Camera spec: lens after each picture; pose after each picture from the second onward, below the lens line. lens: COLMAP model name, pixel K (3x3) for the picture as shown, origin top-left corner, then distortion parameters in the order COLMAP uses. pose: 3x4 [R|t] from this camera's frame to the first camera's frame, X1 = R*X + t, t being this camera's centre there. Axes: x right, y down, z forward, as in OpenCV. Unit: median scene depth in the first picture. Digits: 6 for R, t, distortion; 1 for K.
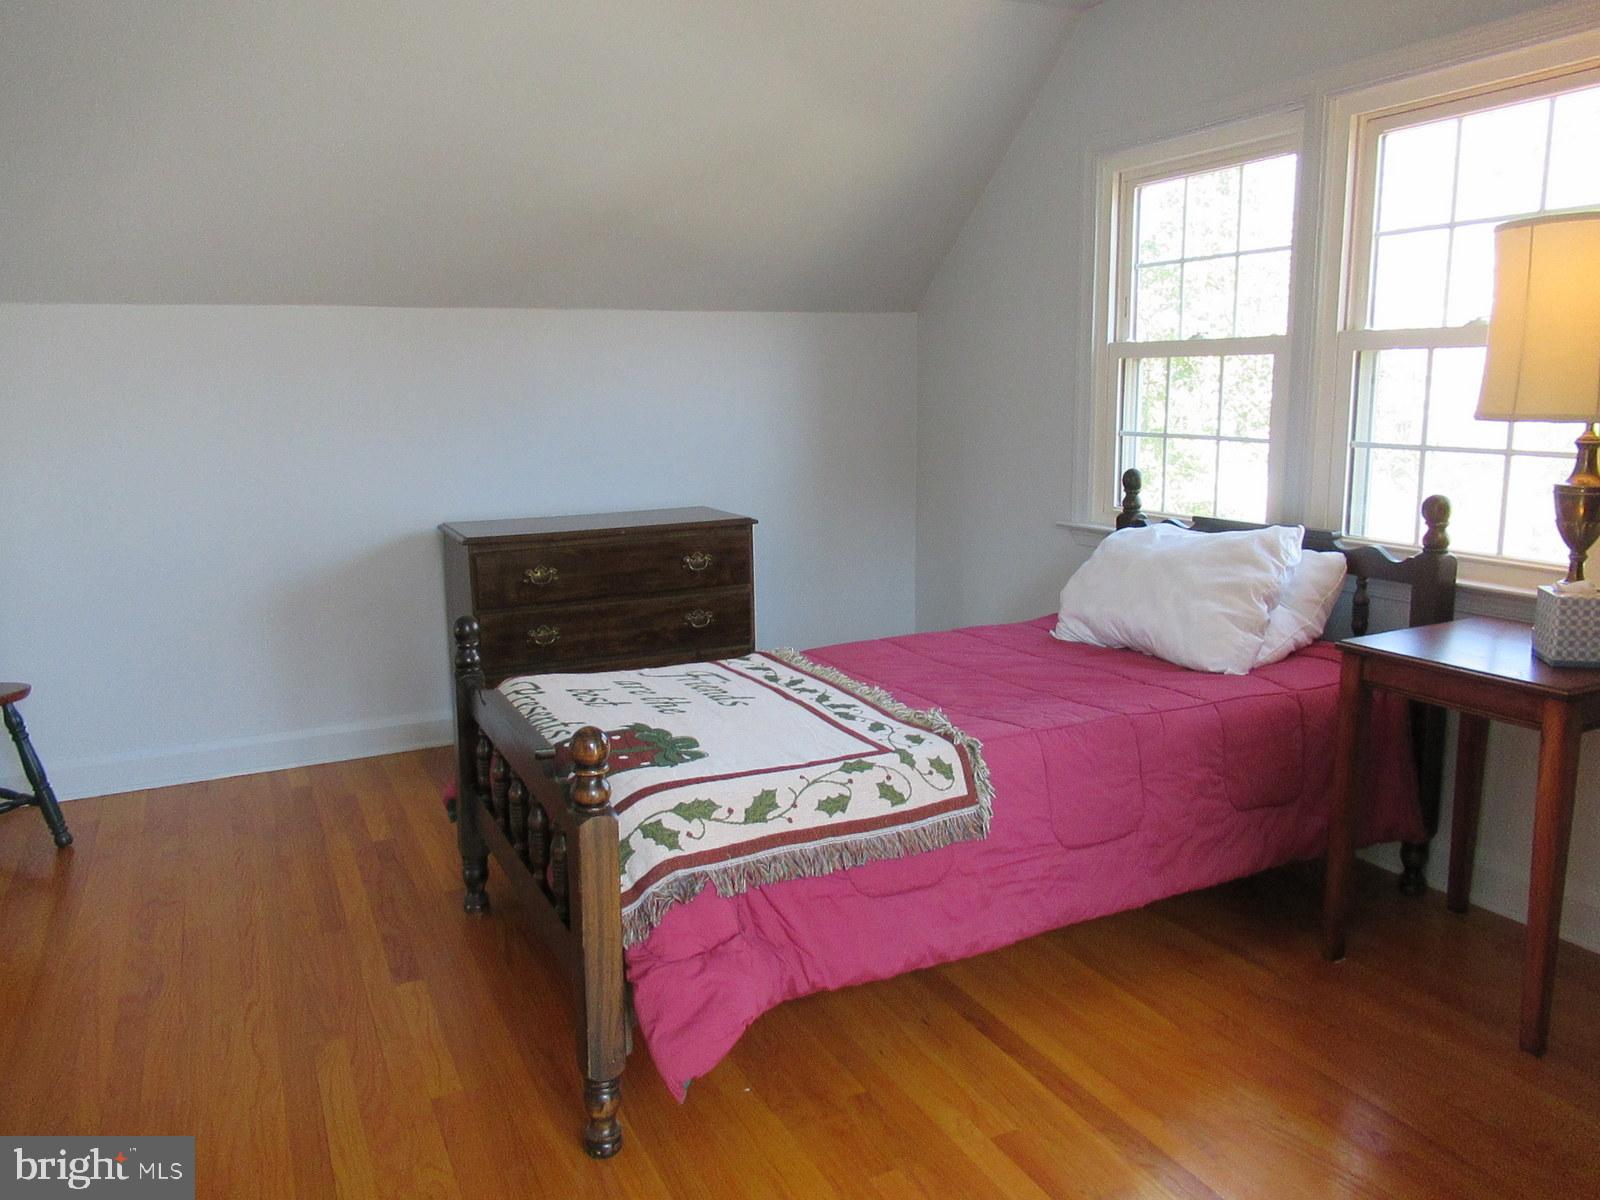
lens RADIAL K [[1192.3, 0, 802.8], [0, 1192.3, 598.4], [0, 0, 1]] dist [-0.001944, 0.005192]
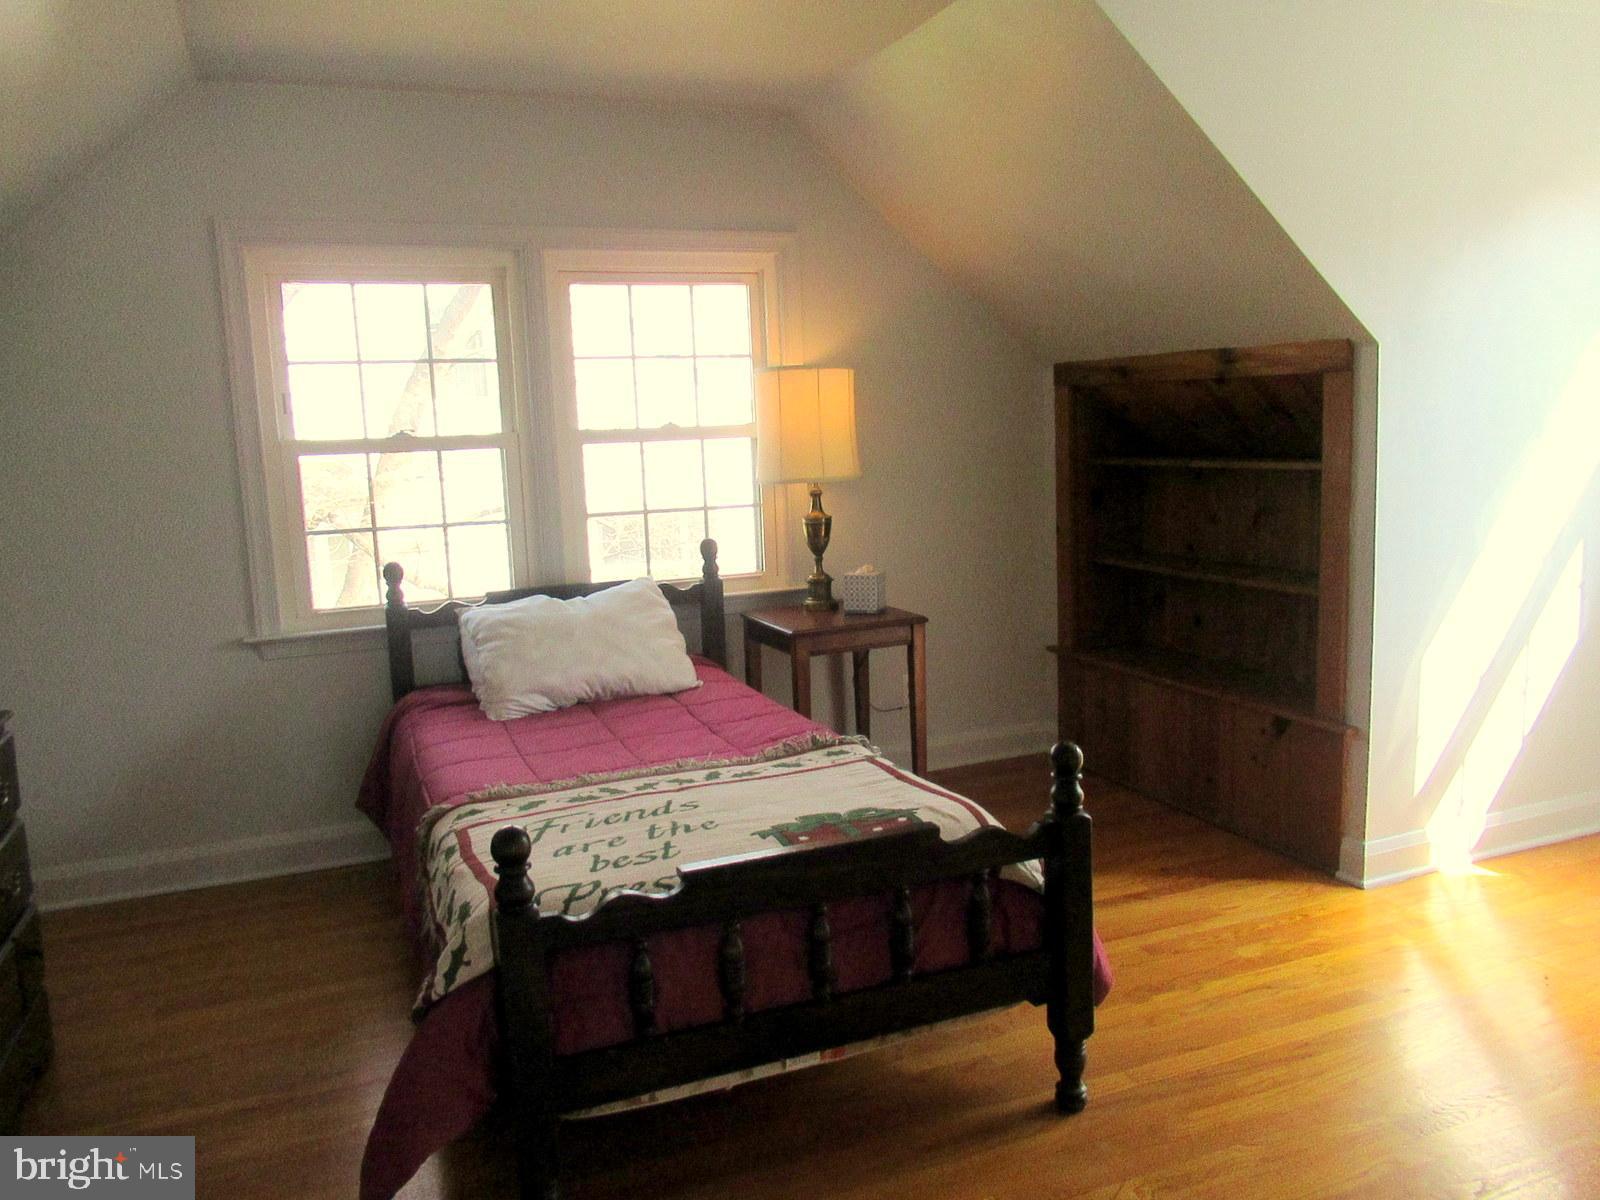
lens RADIAL K [[1192.3, 0, 794.0], [0, 1192.3, 593.2], [0, 0, 1]] dist [-0.001944, 0.005192]
pose [[0.071545, -0.117180, 0.990530, -0.902901], [0.216328, 0.971260, 0.099275, -0.140559], [-0.973696, 0.207177, 0.094838, 0.744399]]
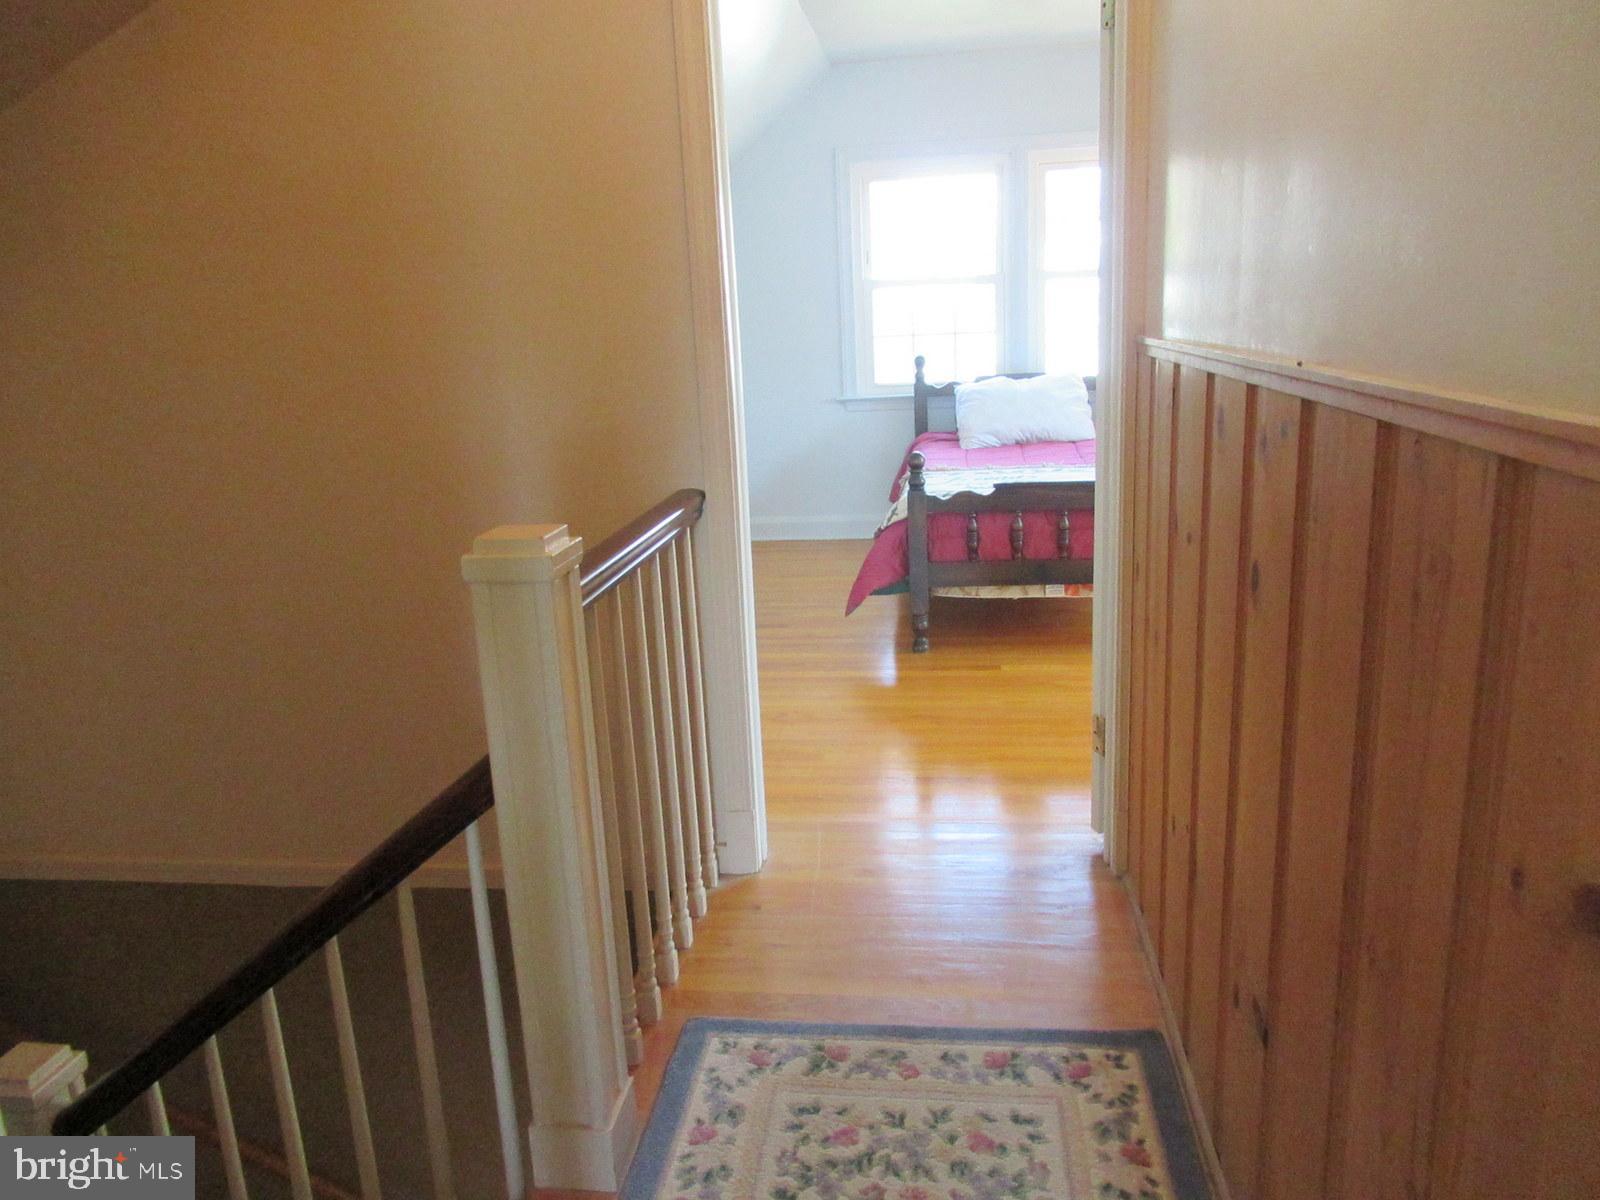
lens RADIAL K [[1192.3, 0, 805.1], [0, 1192.3, 600.5], [0, 0, 1]] dist [-0.001944, 0.005192]
pose [[0.542497, -0.208890, 0.813672, -1.603142], [0.186434, 0.974374, 0.125846, -0.016083], [-0.819109, 0.083425, 0.567540, 0.269485]]
